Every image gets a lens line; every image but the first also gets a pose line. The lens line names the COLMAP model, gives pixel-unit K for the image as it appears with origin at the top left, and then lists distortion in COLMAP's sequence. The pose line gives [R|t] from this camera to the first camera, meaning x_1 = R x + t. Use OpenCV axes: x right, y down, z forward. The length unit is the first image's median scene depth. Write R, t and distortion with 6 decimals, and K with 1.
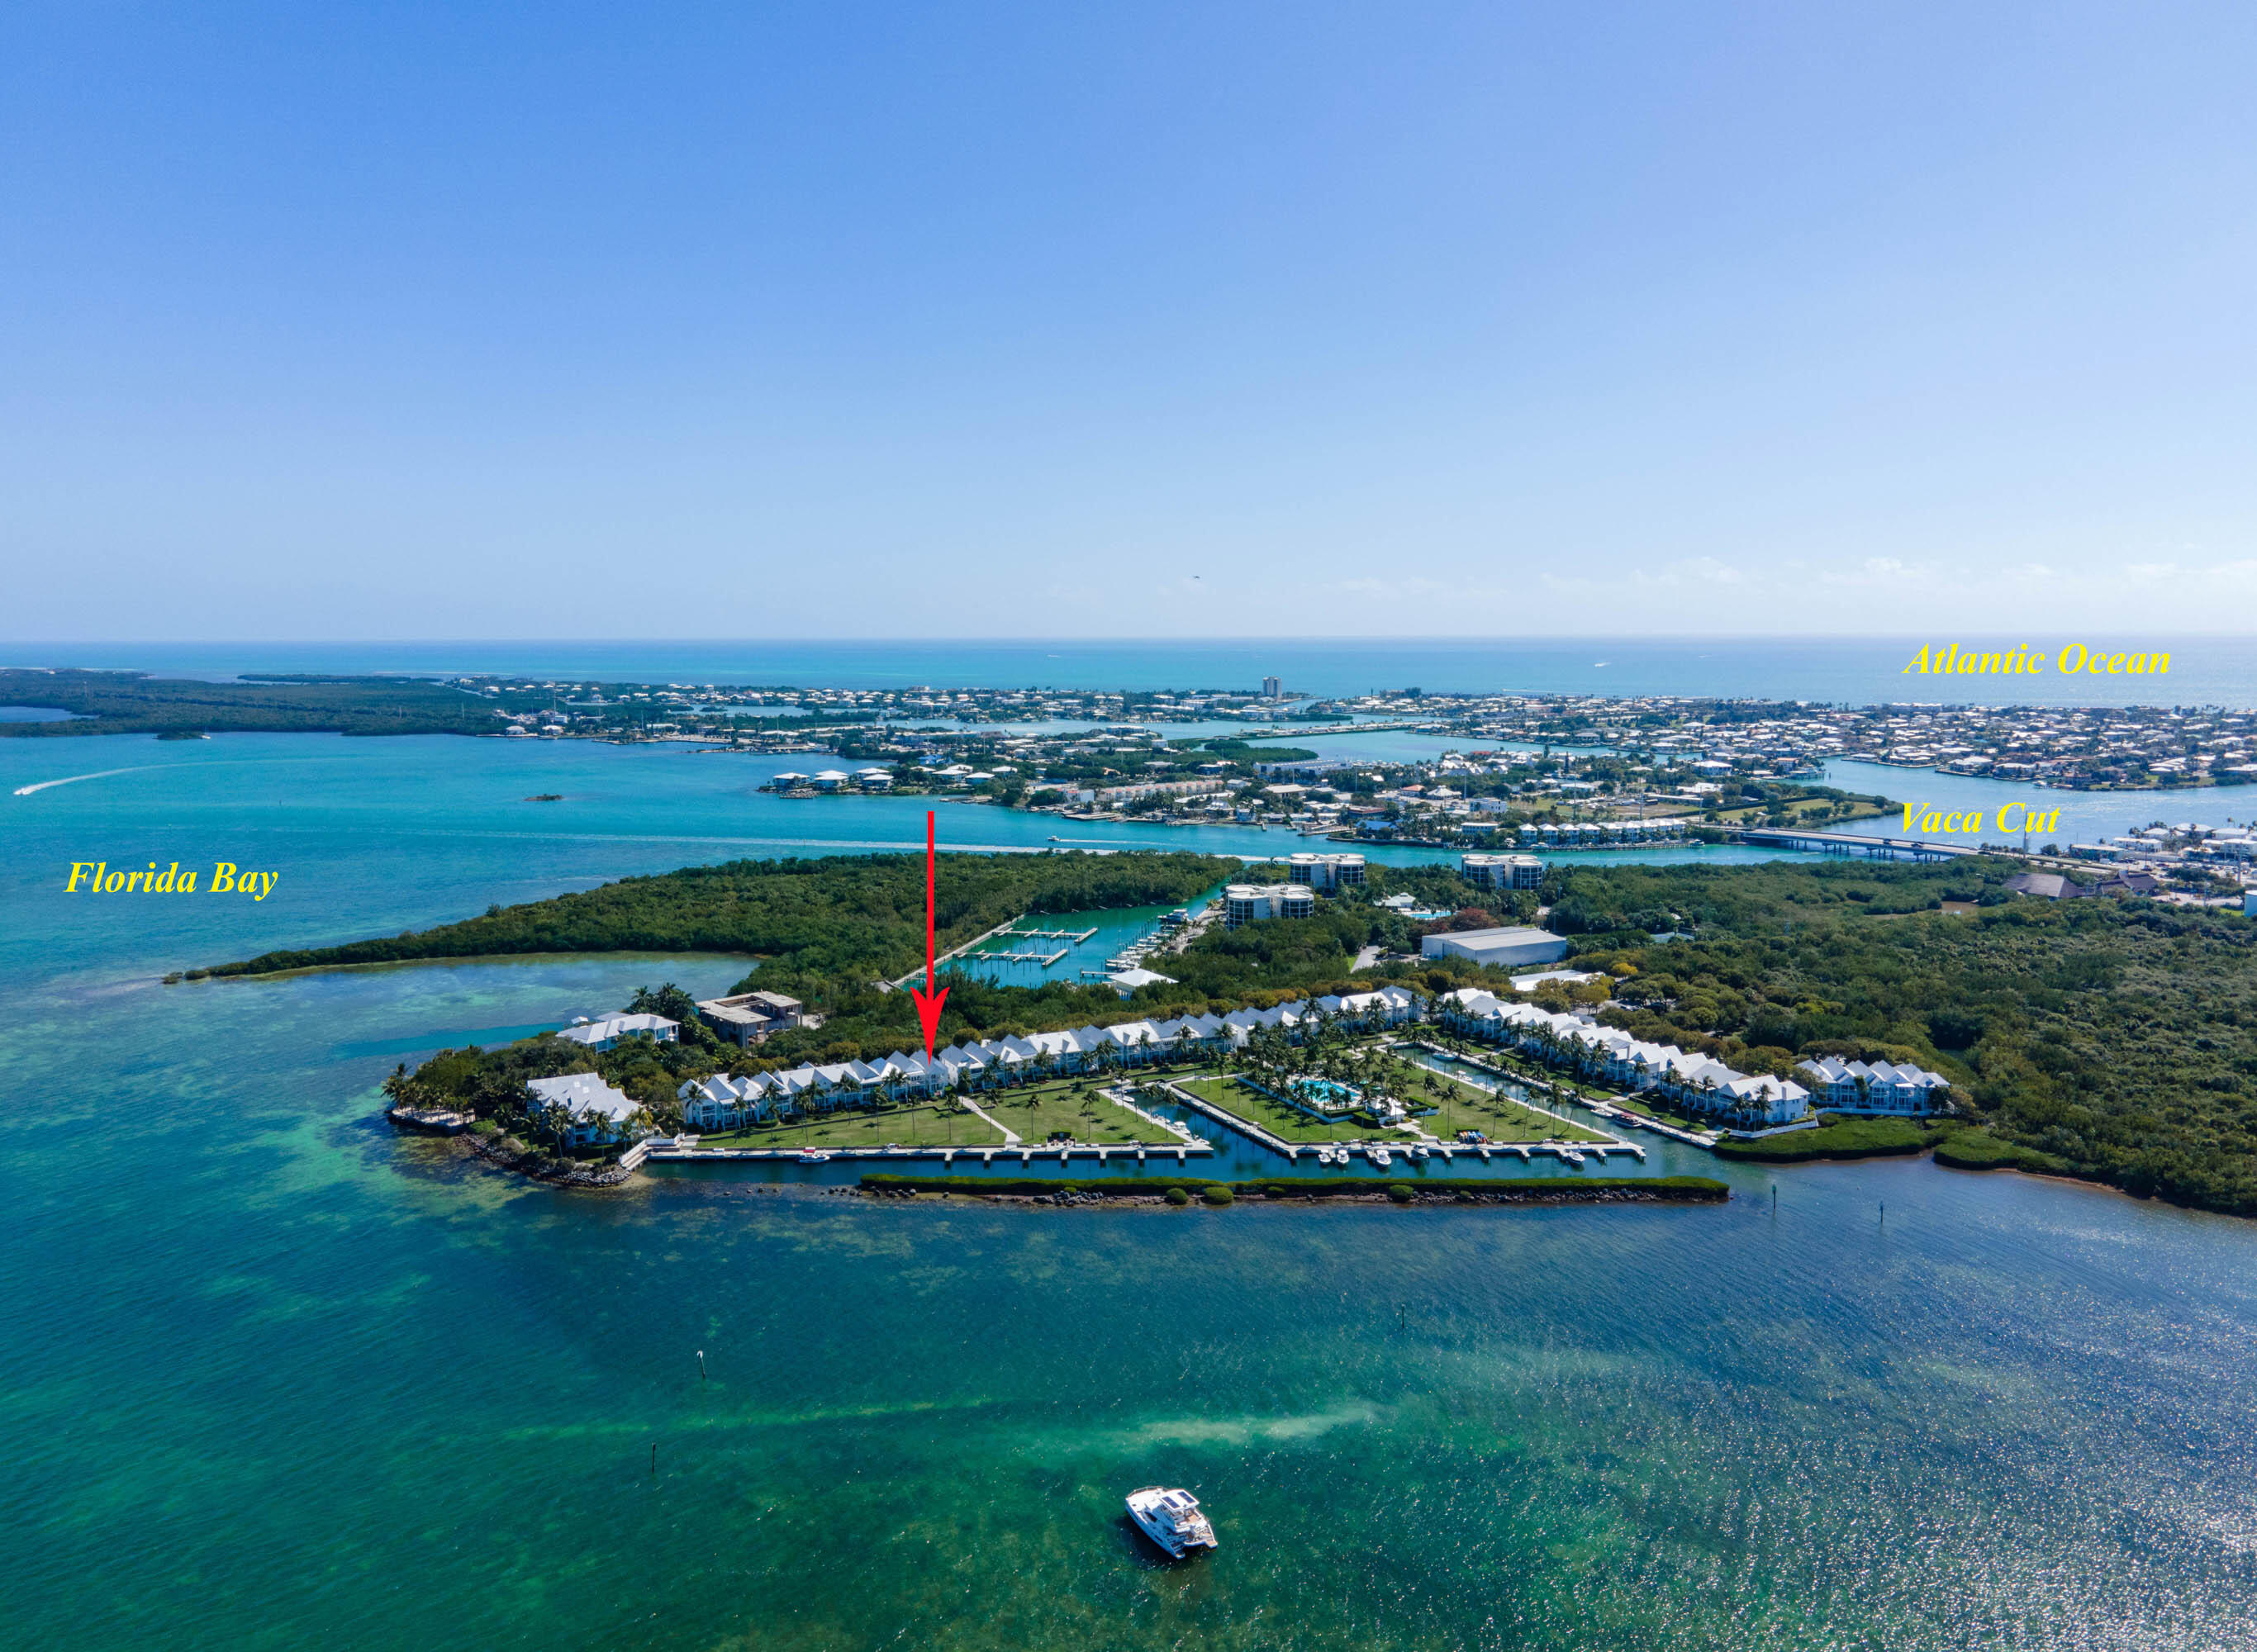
lens RADIAL K [[1701.4, 0, 1128.5], [0, 1701.4, 826.0], [0, 0, 1]] dist [0.027983, -0.000641]
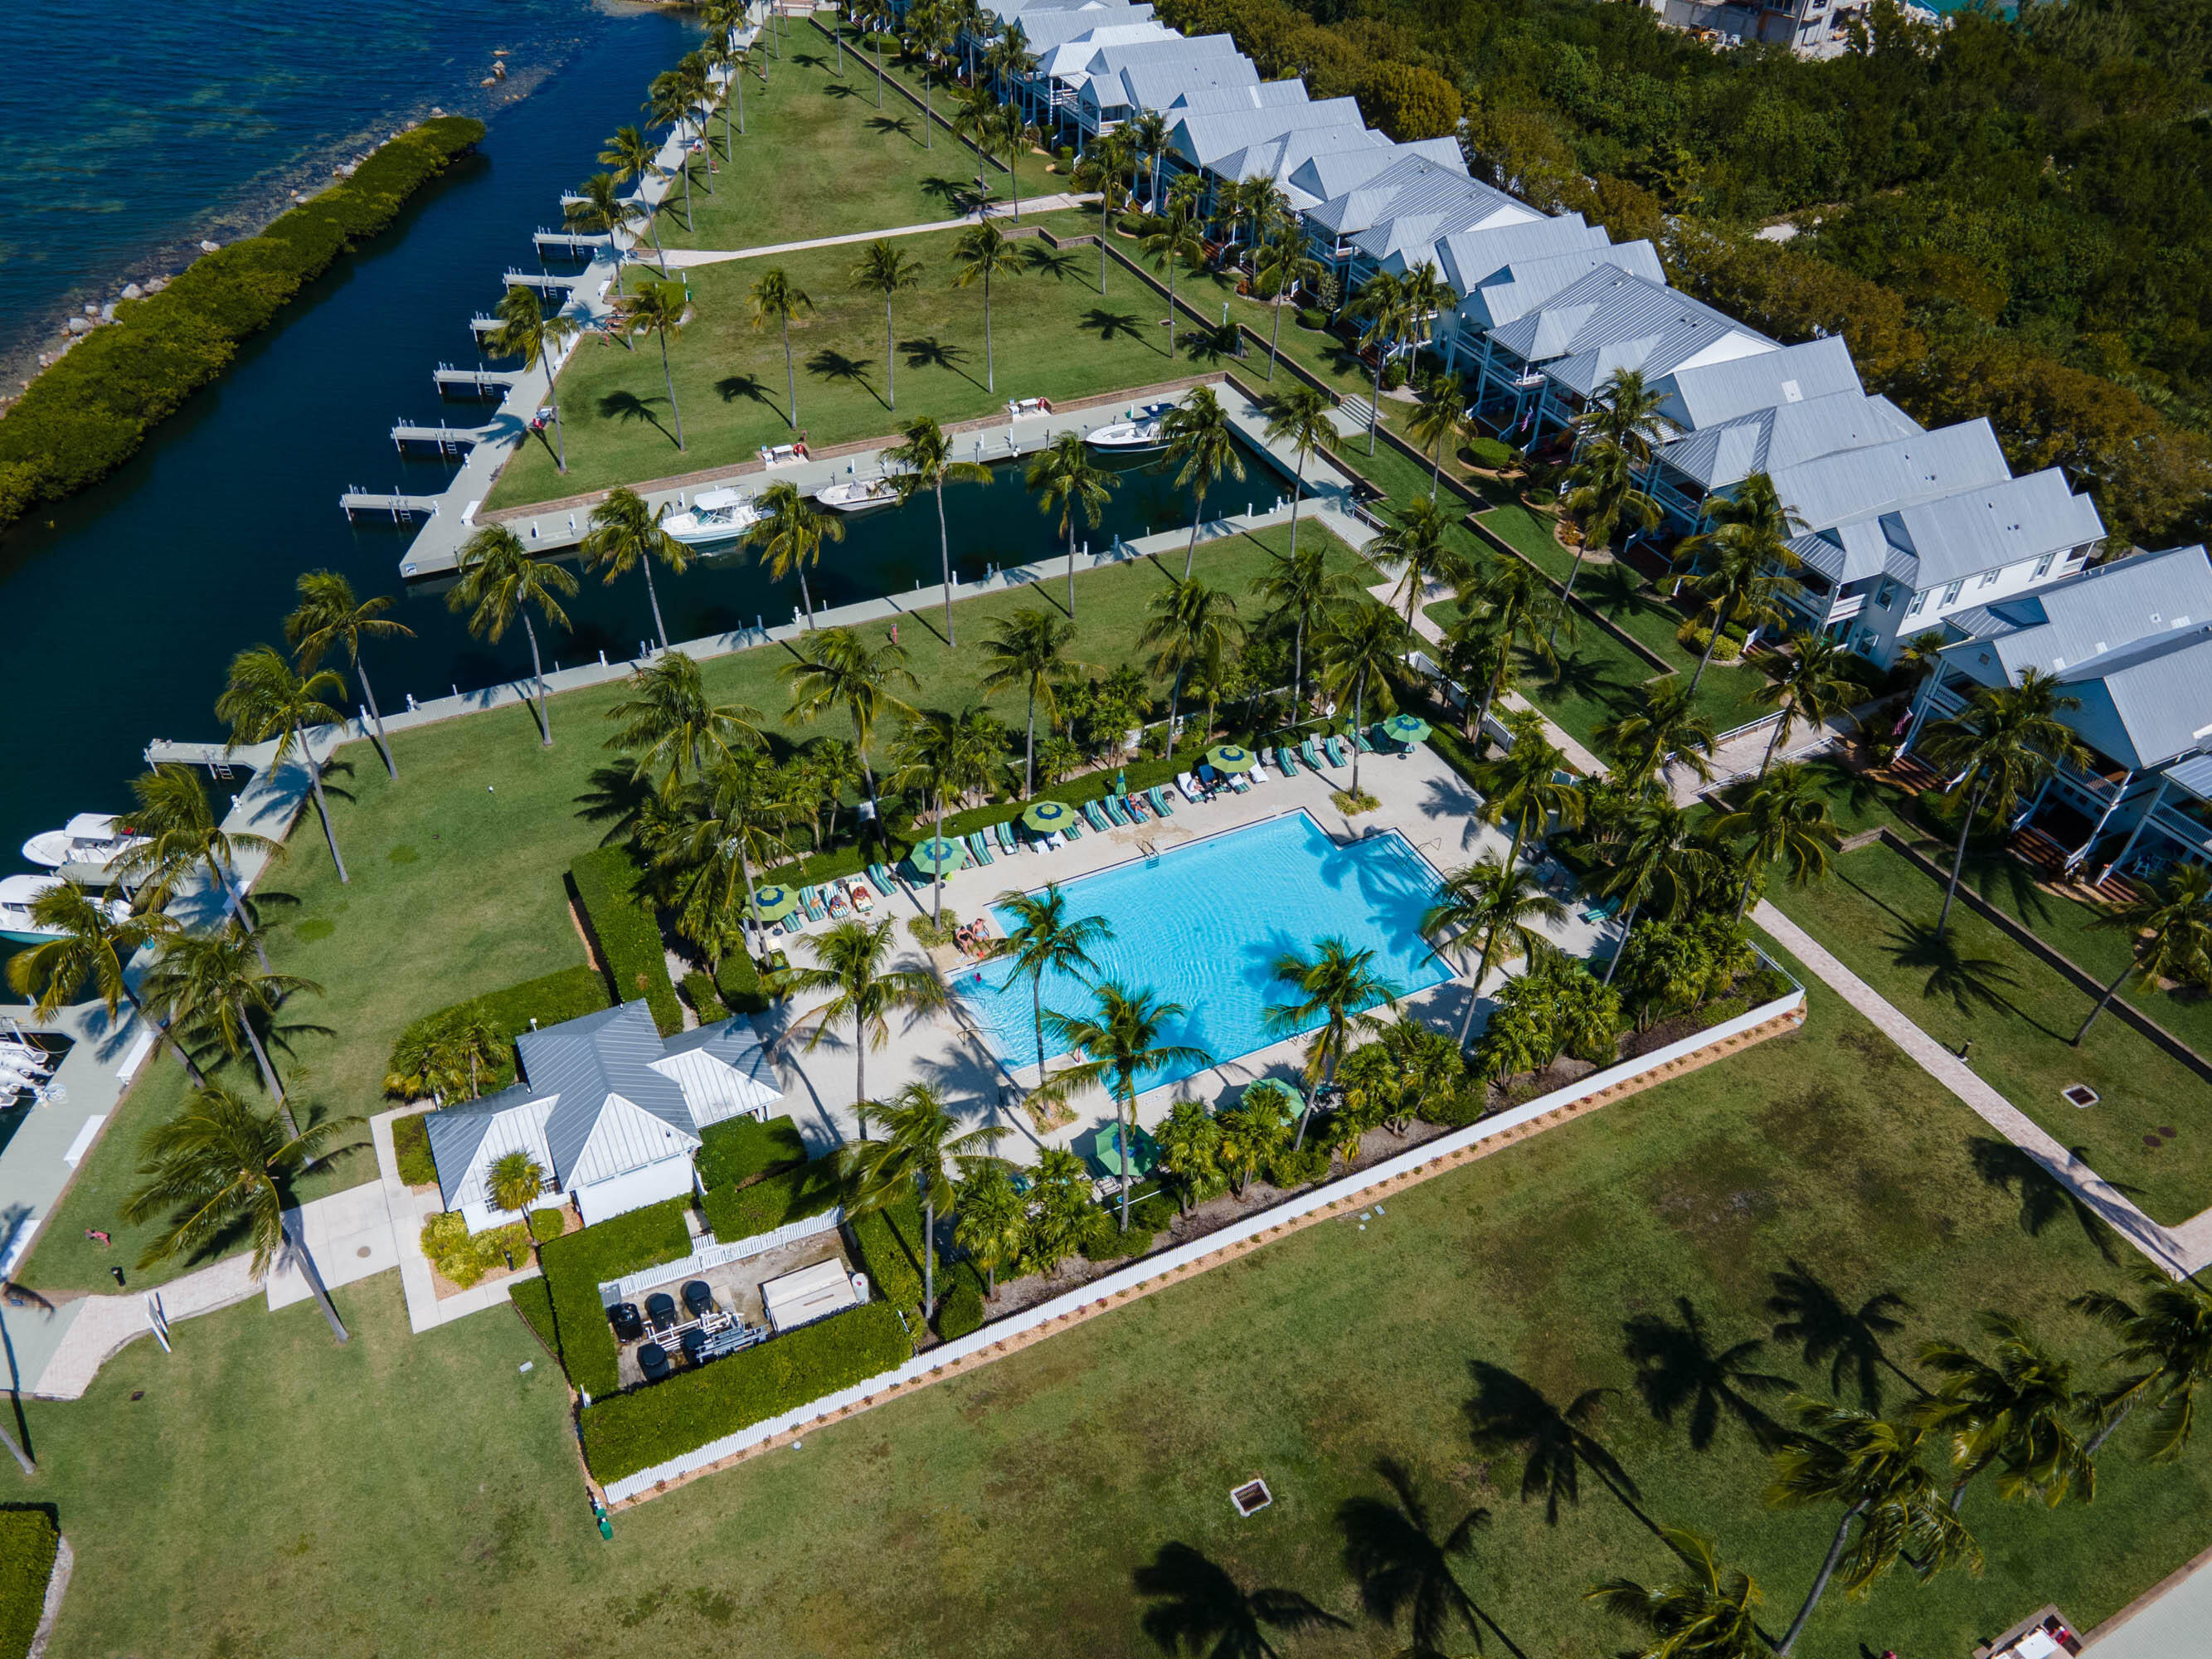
lens RADIAL K [[1671.8, 0, 1104.1], [0, 1671.8, 885.0], [0, 0, 1]] dist [0.048145, 0.002399]
pose [[-0.011987, 0.649423, -0.760333, 0.259702], [-0.156576, 0.749788, 0.642885, 0.053152], [0.987593, 0.126757, 0.092696, 1.073982]]
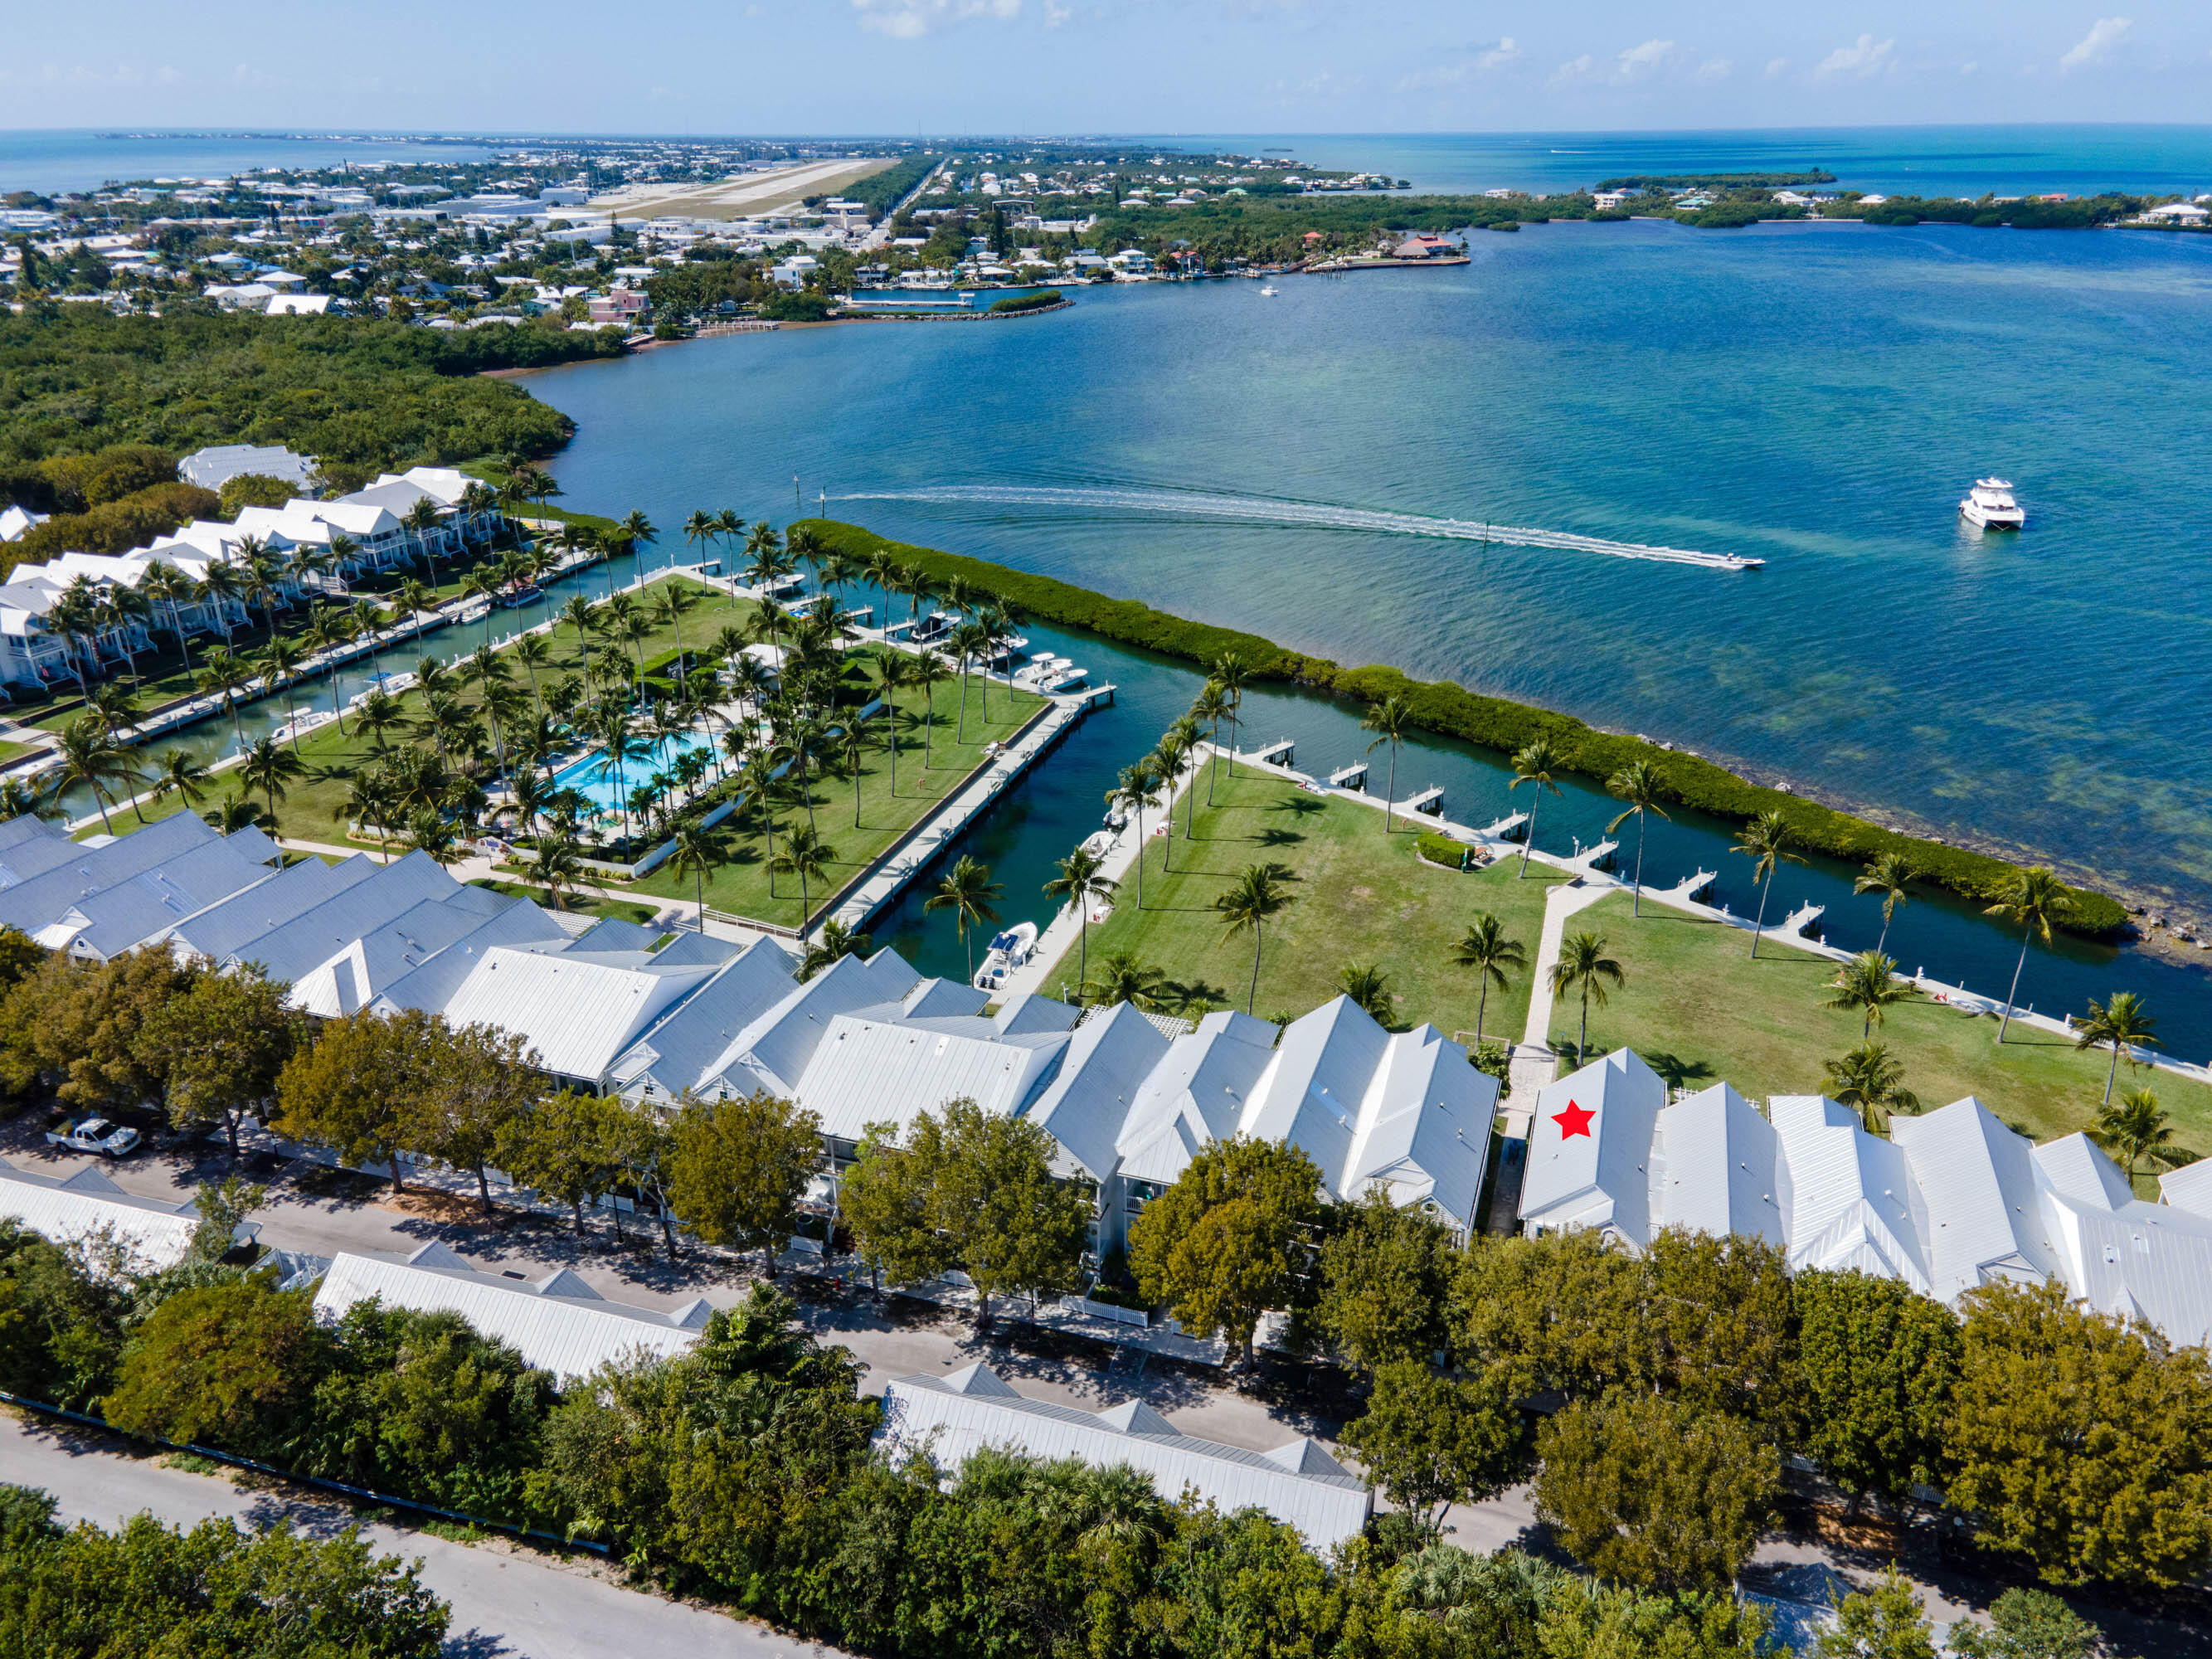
lens RADIAL K [[1671.8, 0, 1104.1], [0, 1671.8, 885.0], [0, 0, 1]] dist [0.048145, 0.002399]
pose [[-0.720088, -0.276464, 0.636428, -0.214420], [0.086619, 0.874209, 0.477761, 0.015060], [-0.688455, 0.399157, -0.605561, 1.277476]]
